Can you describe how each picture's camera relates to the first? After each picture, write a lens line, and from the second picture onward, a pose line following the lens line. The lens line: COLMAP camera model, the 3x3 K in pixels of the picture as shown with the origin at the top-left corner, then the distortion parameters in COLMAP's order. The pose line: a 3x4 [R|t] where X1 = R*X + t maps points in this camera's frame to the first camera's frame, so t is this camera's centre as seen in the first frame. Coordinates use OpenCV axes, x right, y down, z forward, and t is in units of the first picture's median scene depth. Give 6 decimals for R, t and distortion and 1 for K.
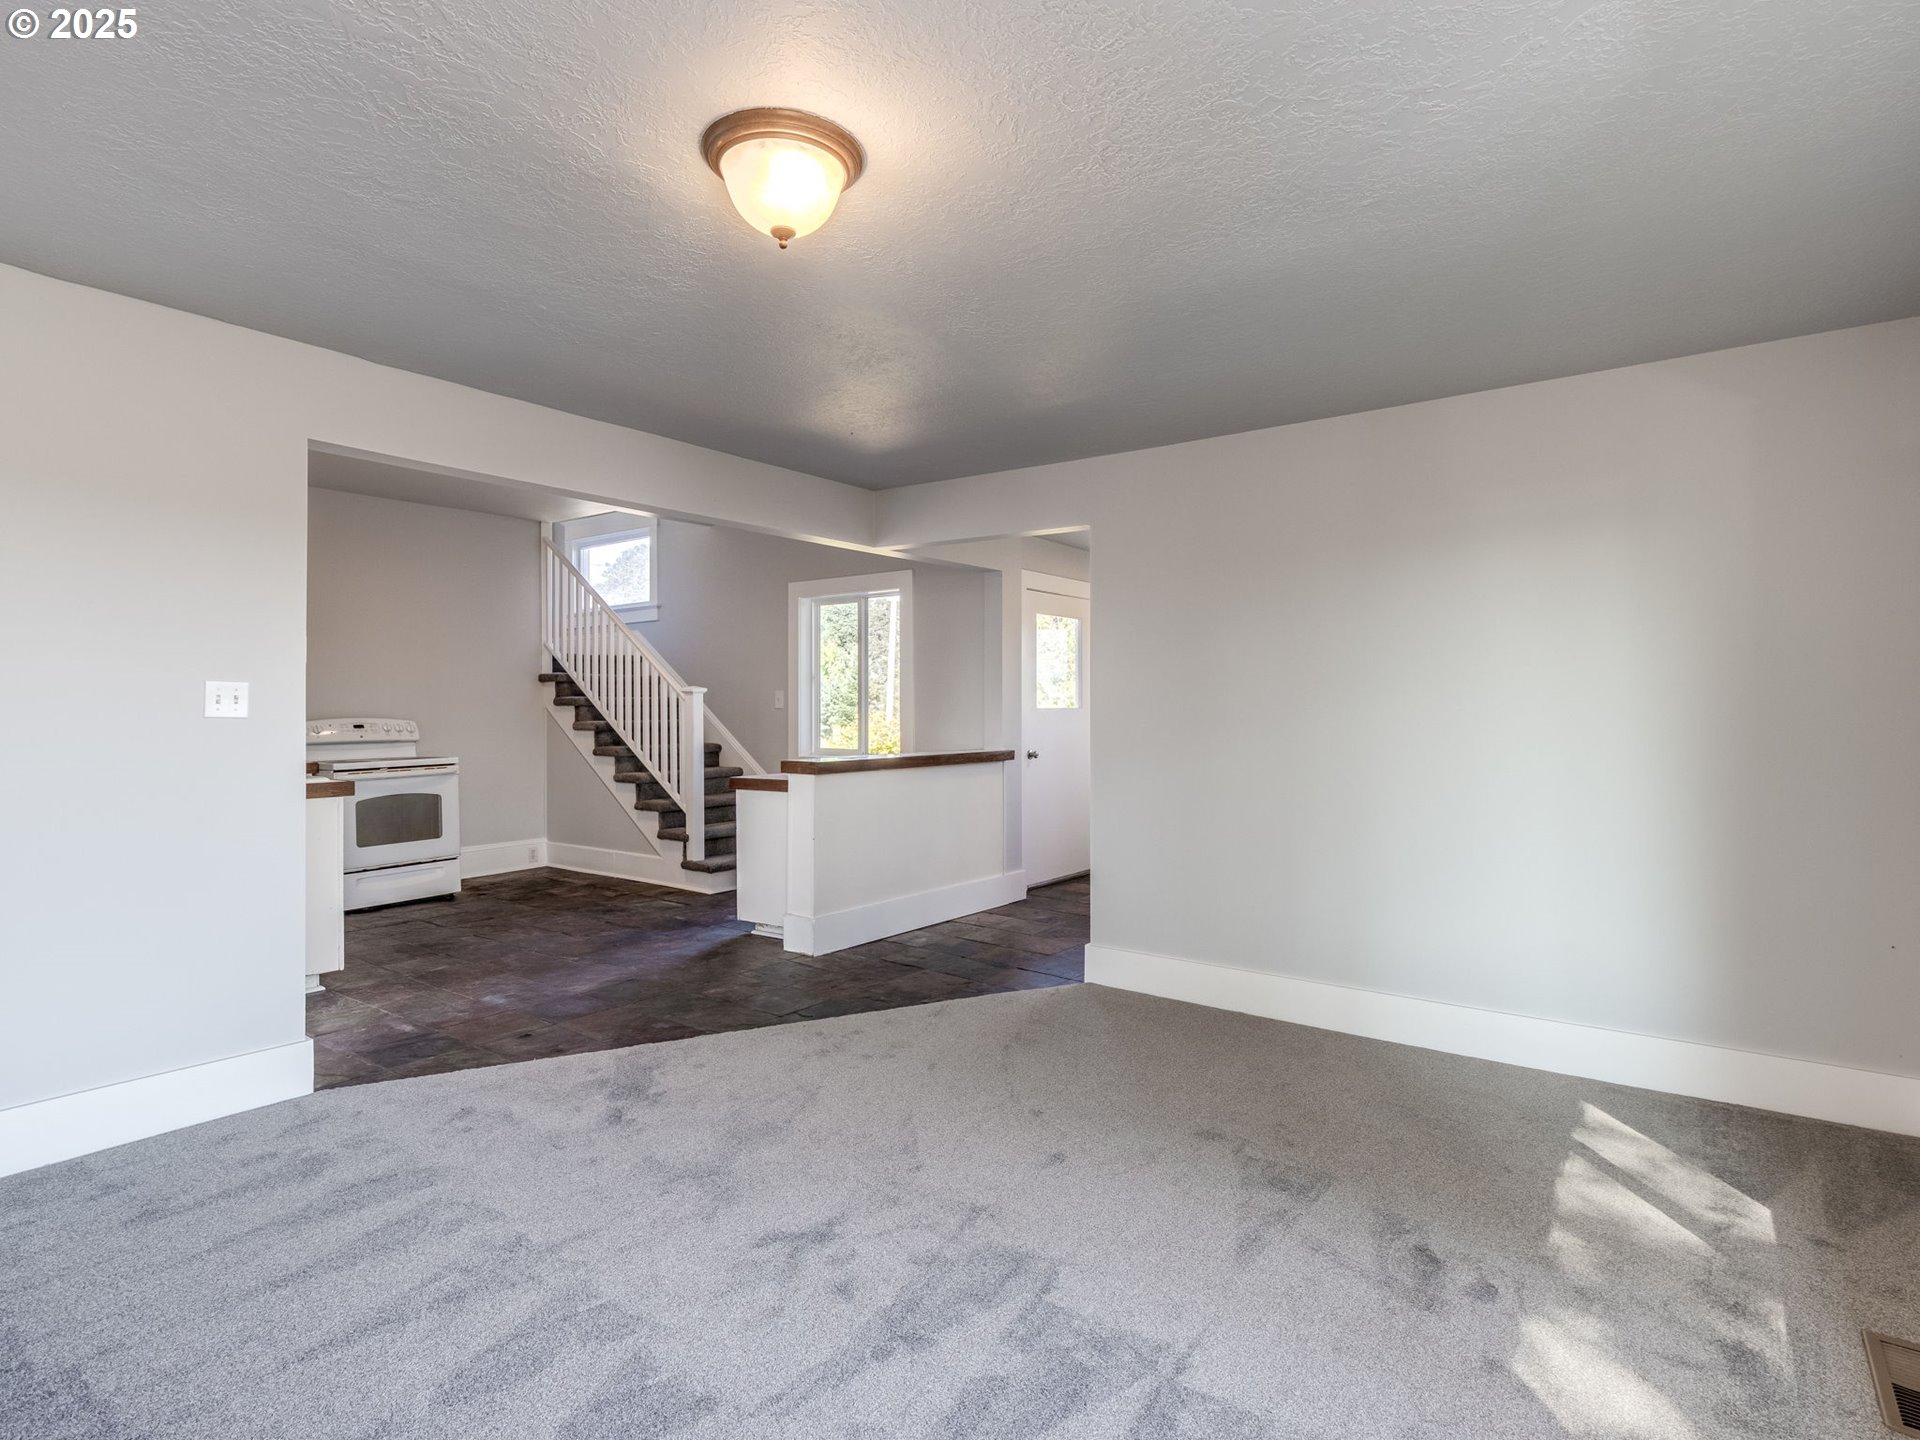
lens RADIAL K [[1030.4, 0, 938.3], [0, 1030.4, 701.0], [0, 0, 1]] dist [0.001277, -0.000900]
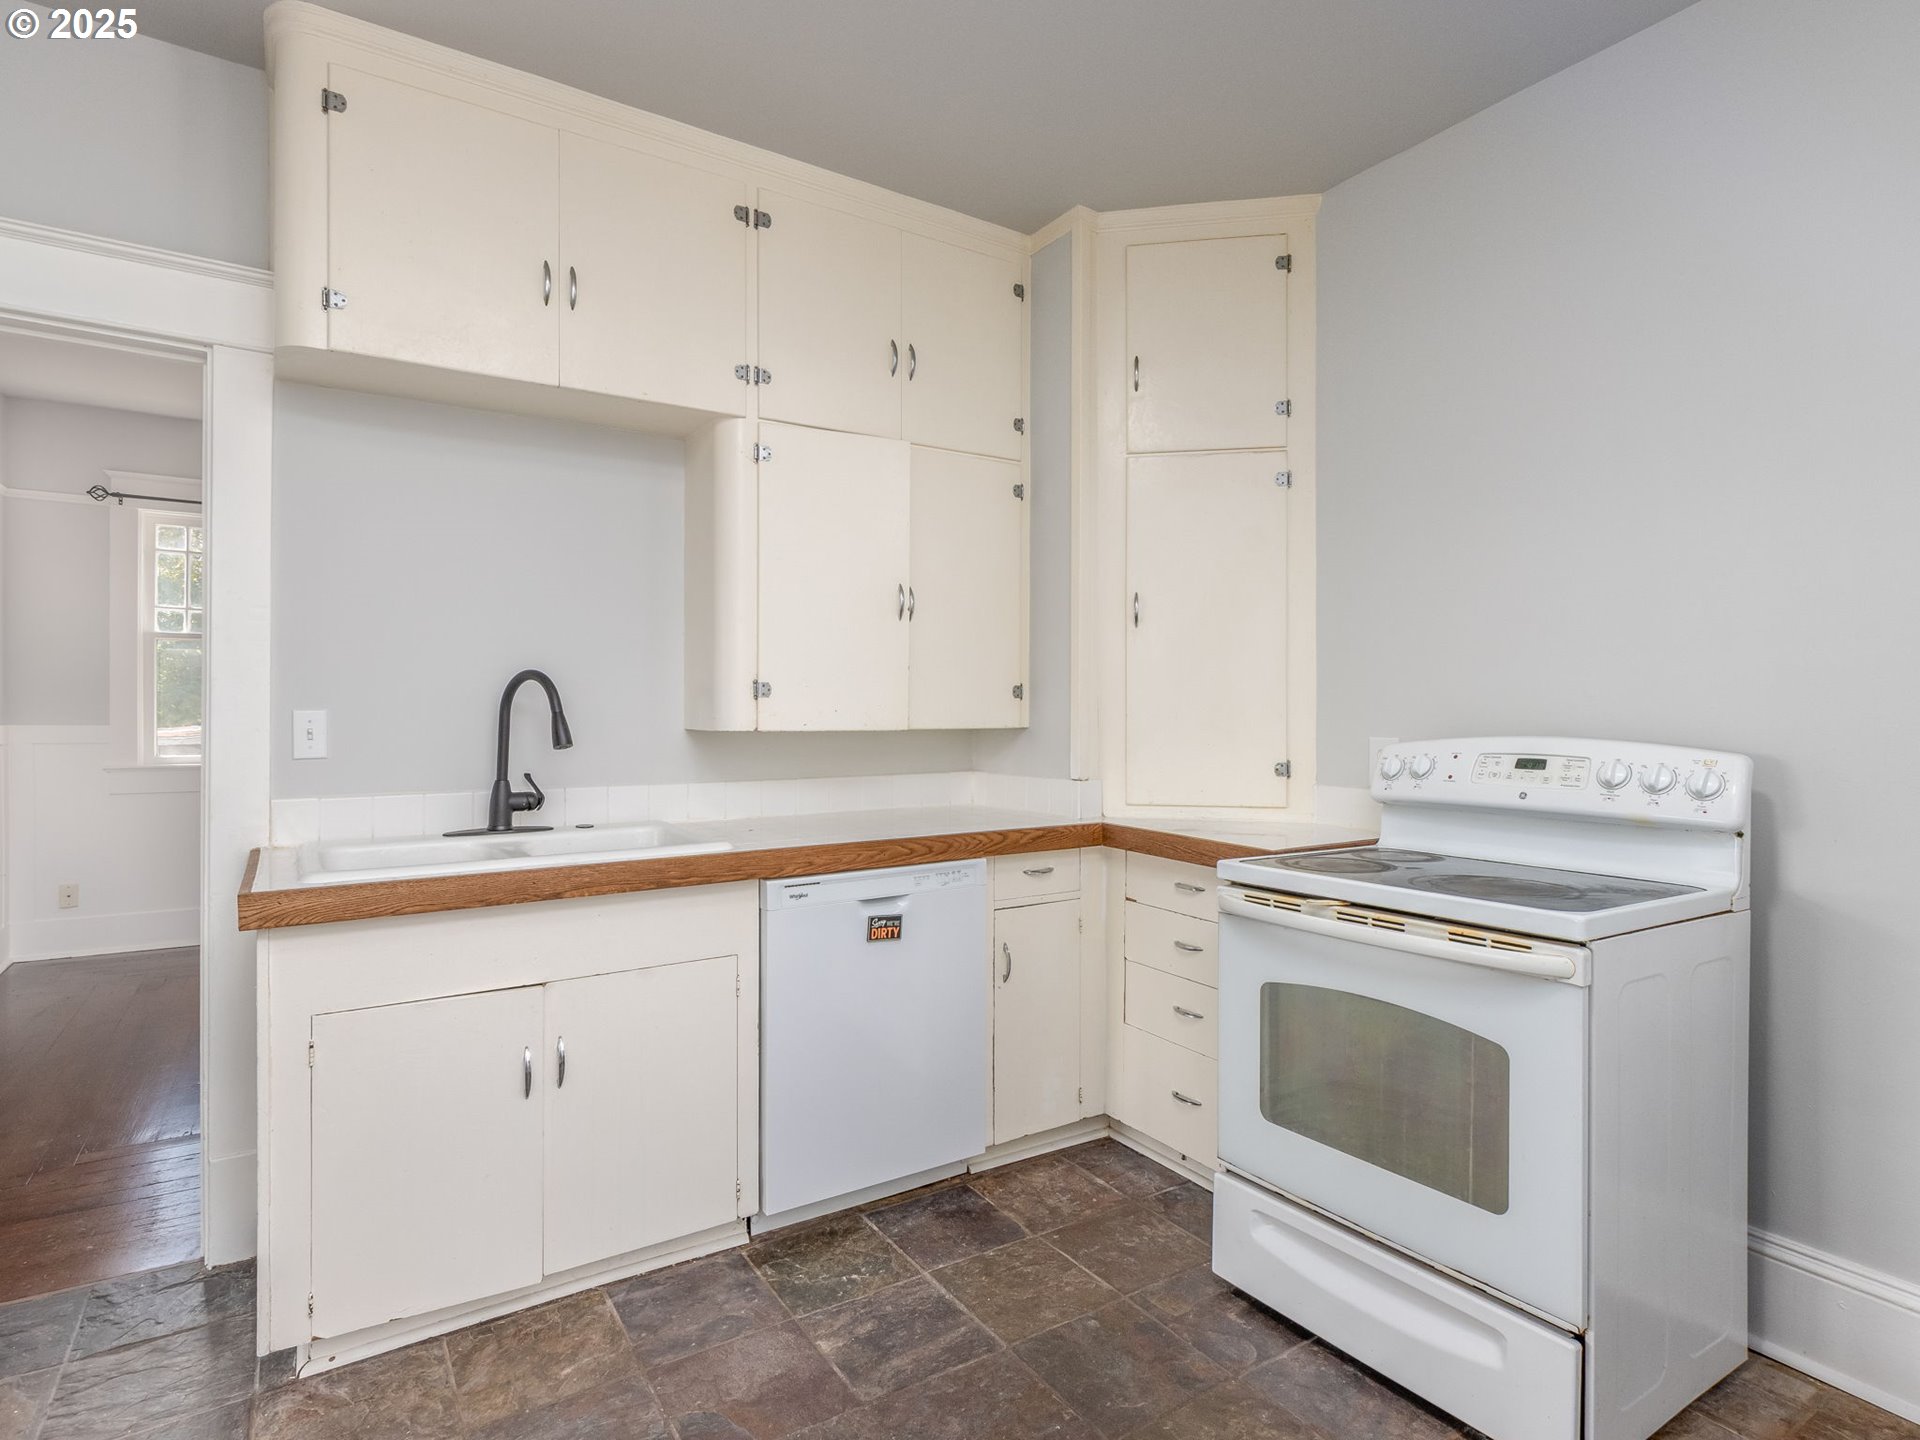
lens RADIAL K [[1030.4, 0, 938.3], [0, 1030.4, 701.0], [0, 0, 1]] dist [0.001277, -0.000900]
pose [[-0.324238, 0.000718, -0.945975, -0.187498], [0.004667, 0.999989, -0.000840, 0.004125], [0.945964, -0.004687, -0.324238, 0.903893]]
